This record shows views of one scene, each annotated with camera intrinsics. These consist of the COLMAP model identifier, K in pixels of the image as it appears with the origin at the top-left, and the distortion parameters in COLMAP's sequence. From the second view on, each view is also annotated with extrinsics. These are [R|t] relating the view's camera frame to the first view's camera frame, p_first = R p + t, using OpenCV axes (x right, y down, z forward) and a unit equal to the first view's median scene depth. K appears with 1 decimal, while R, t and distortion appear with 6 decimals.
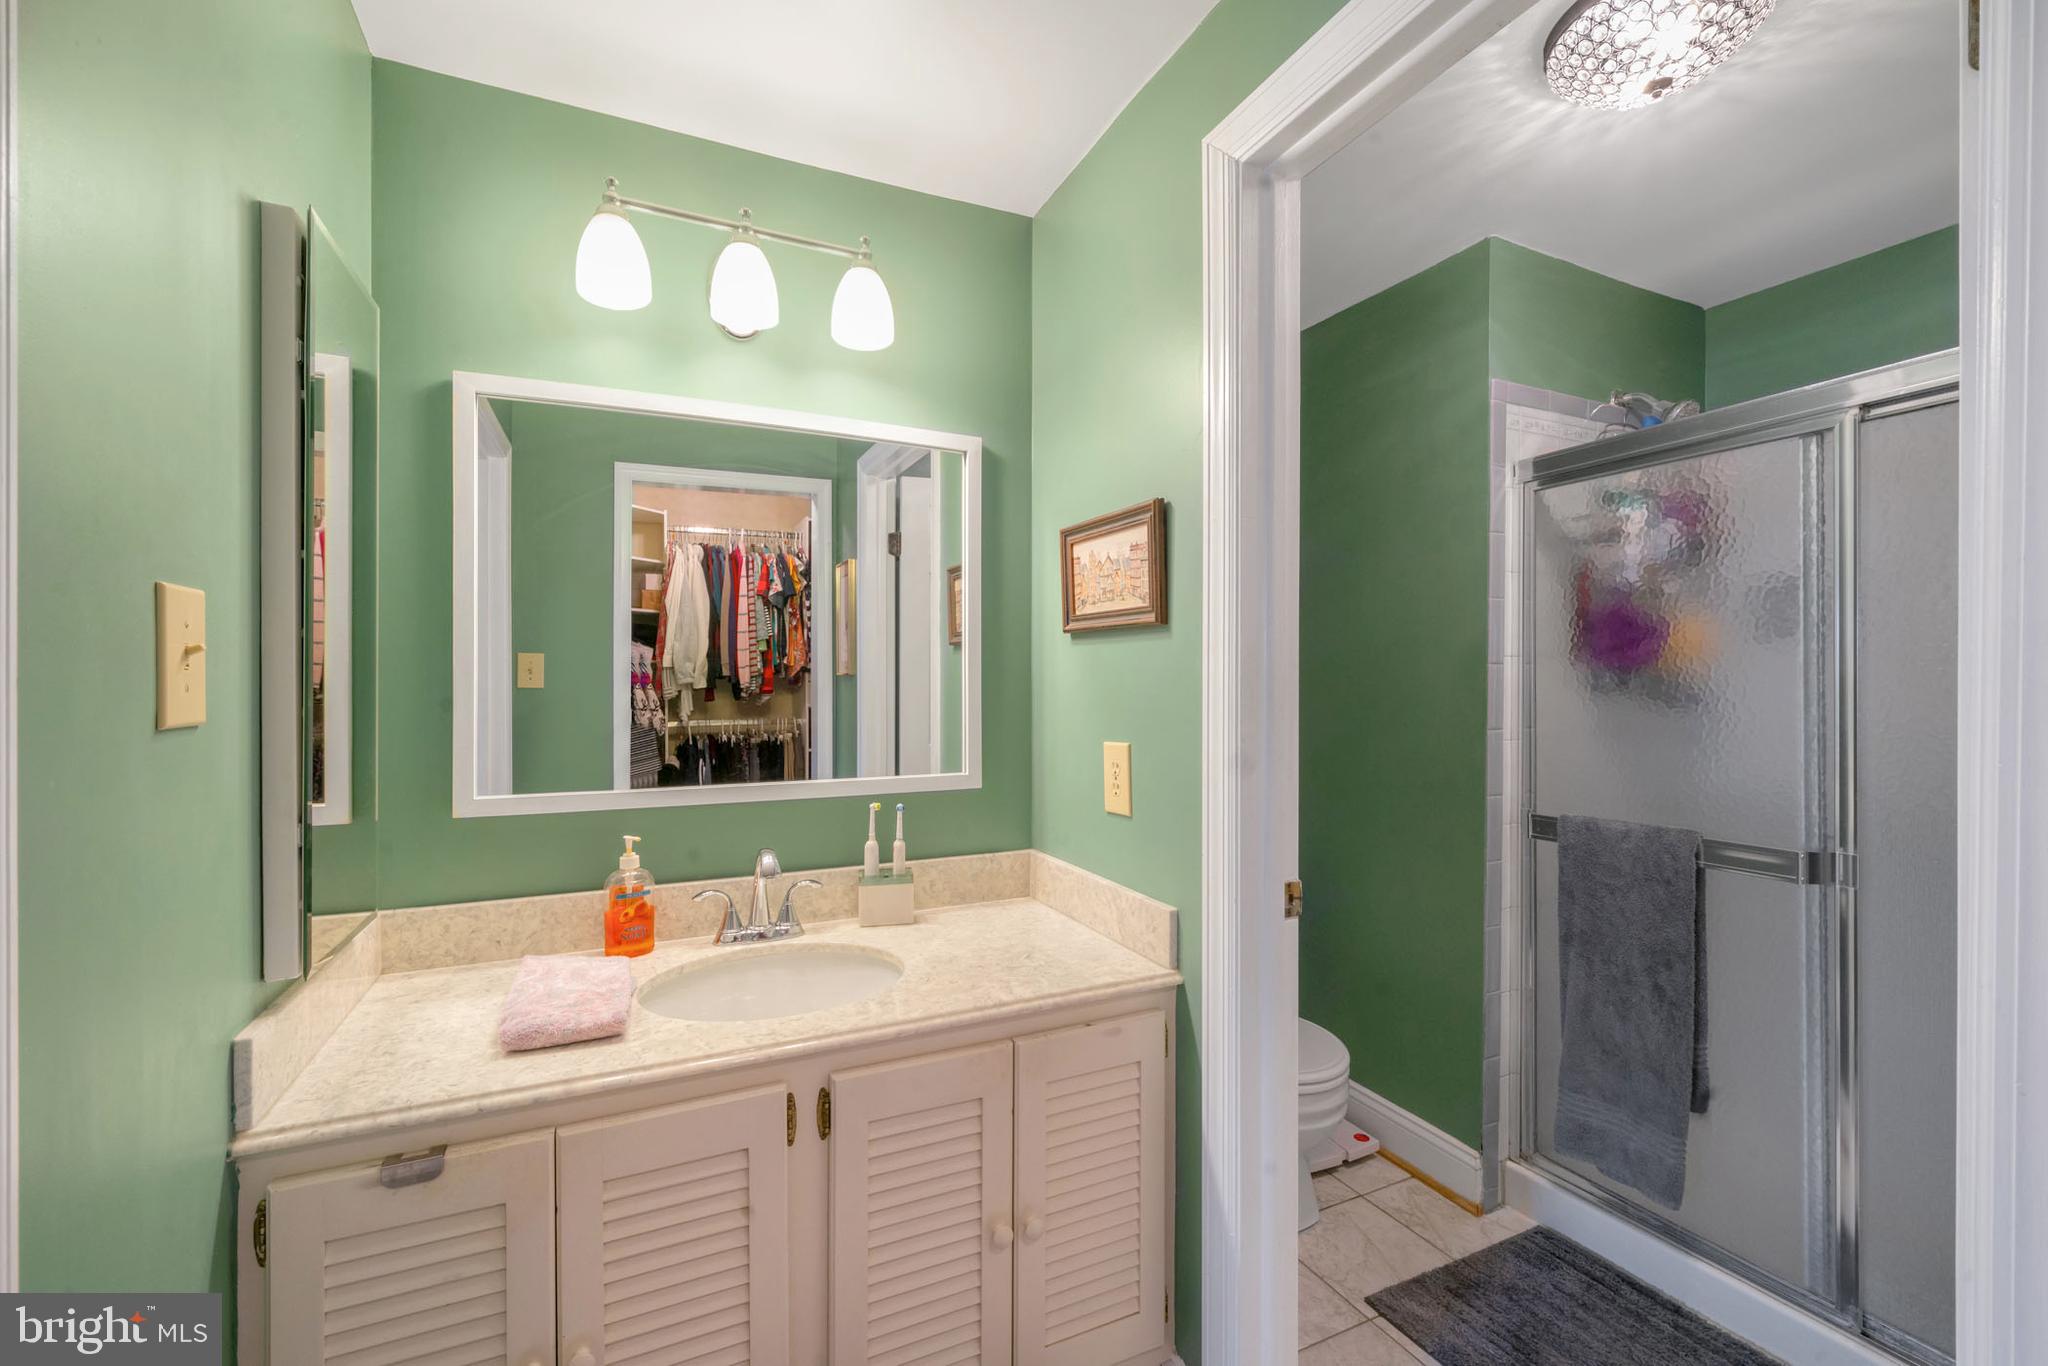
lens RADIAL K [[856.4, 0, 1025.0], [0, 856.4, 671.3], [0, 0, 1]] dist [0.001430, 0.000206]
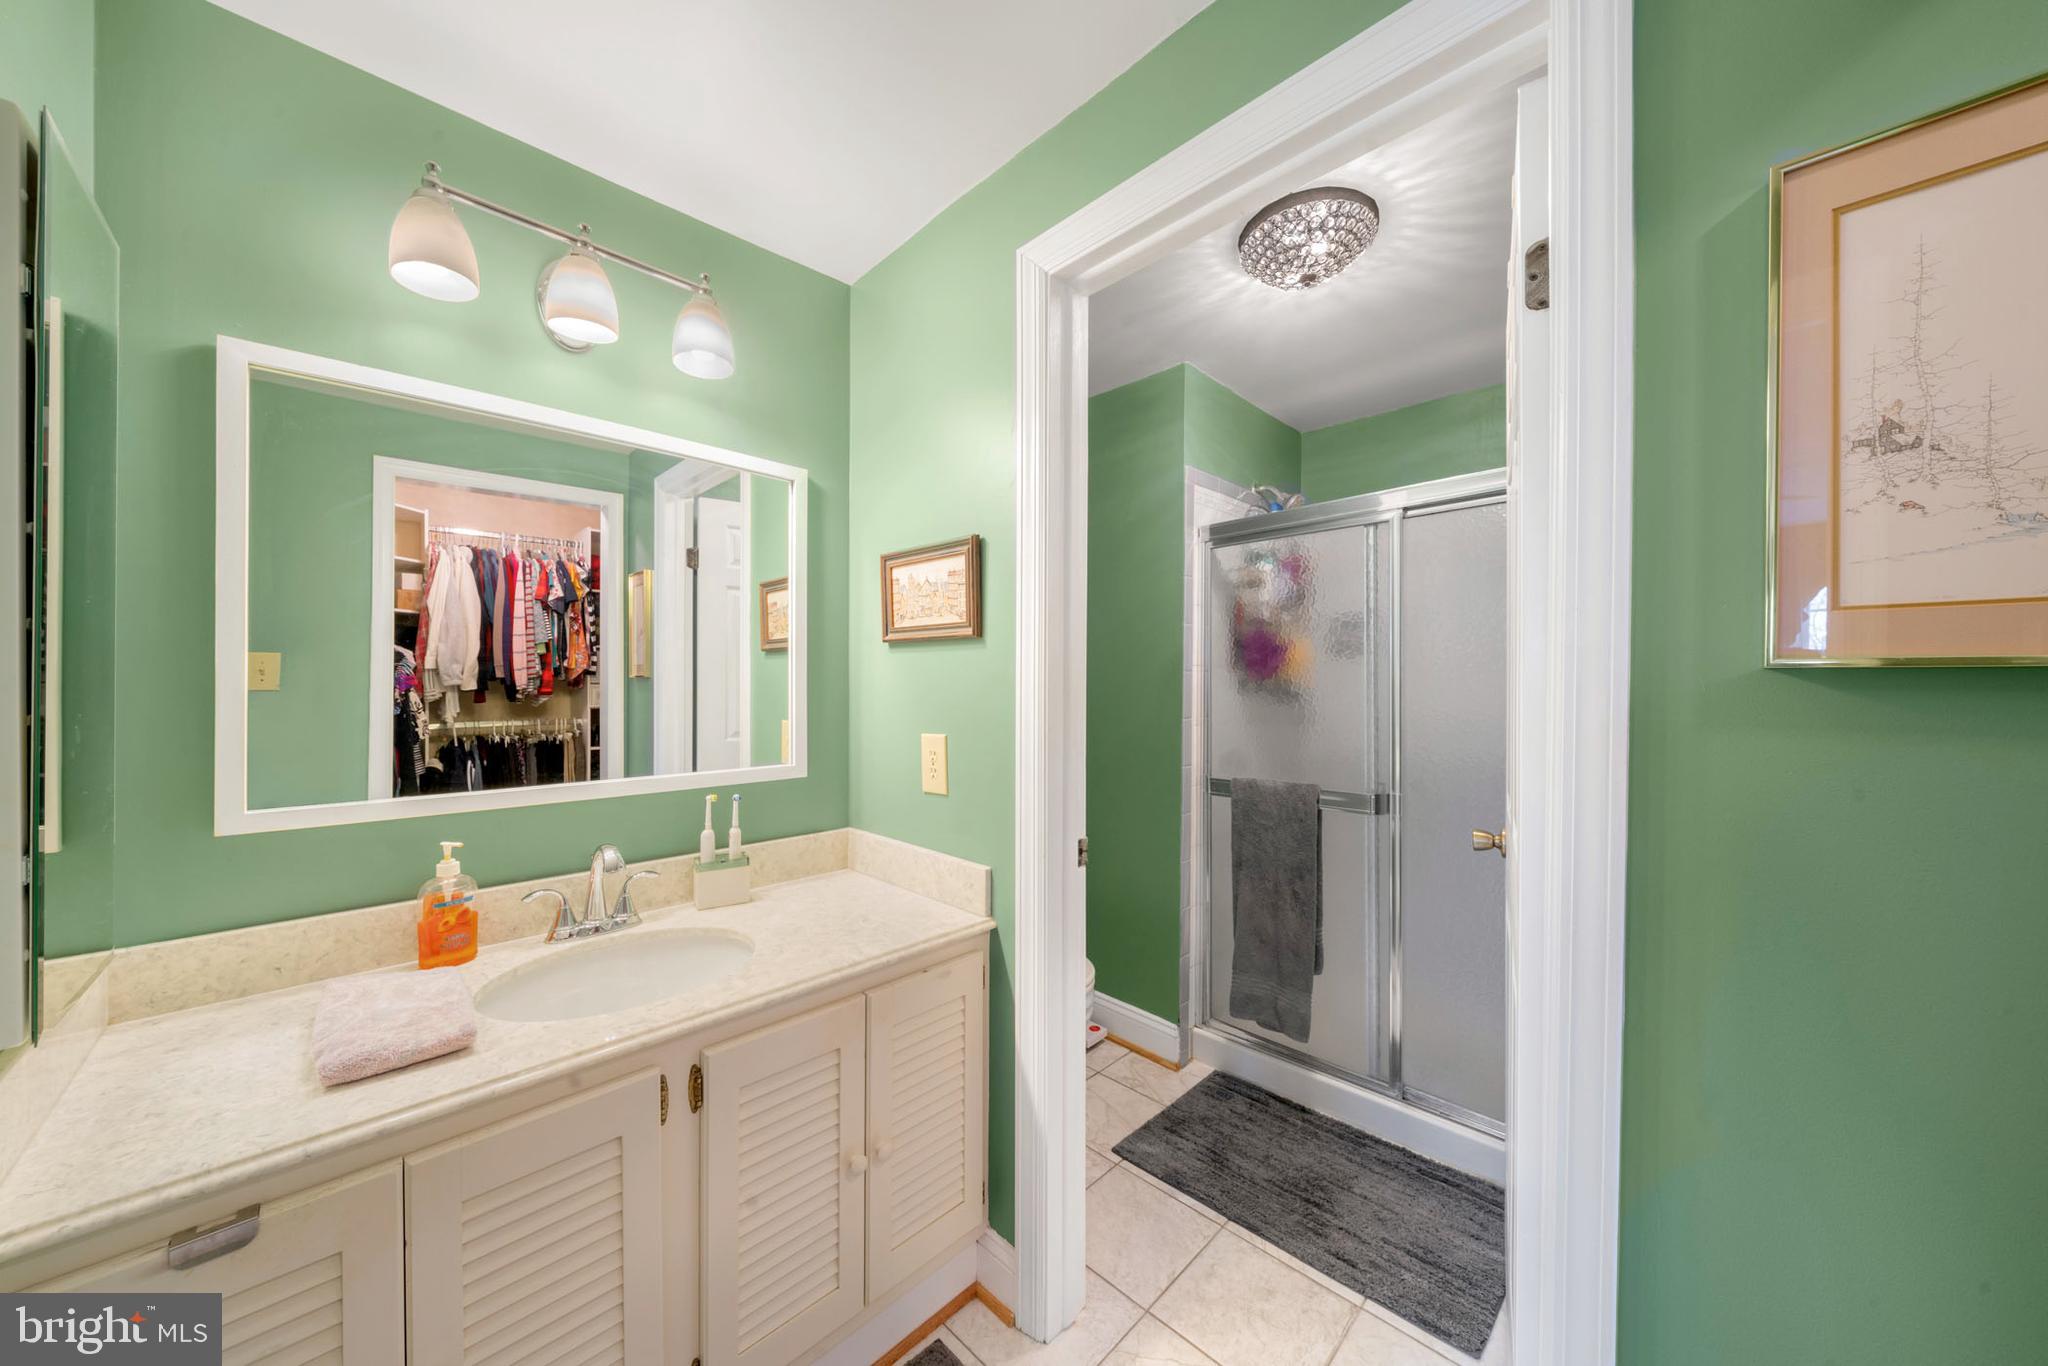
lens RADIAL K [[697.5, 0, 1026.8], [0, 697.5, 675.3], [0, 0, 1]] dist [-0.001384, -0.000099]
pose [[0.941914, 0.004714, 0.335821, -0.095564], [-0.004736, 0.999989, -0.000754, 0.000264], [-0.335821, -0.000881, 0.941926, 0.029923]]
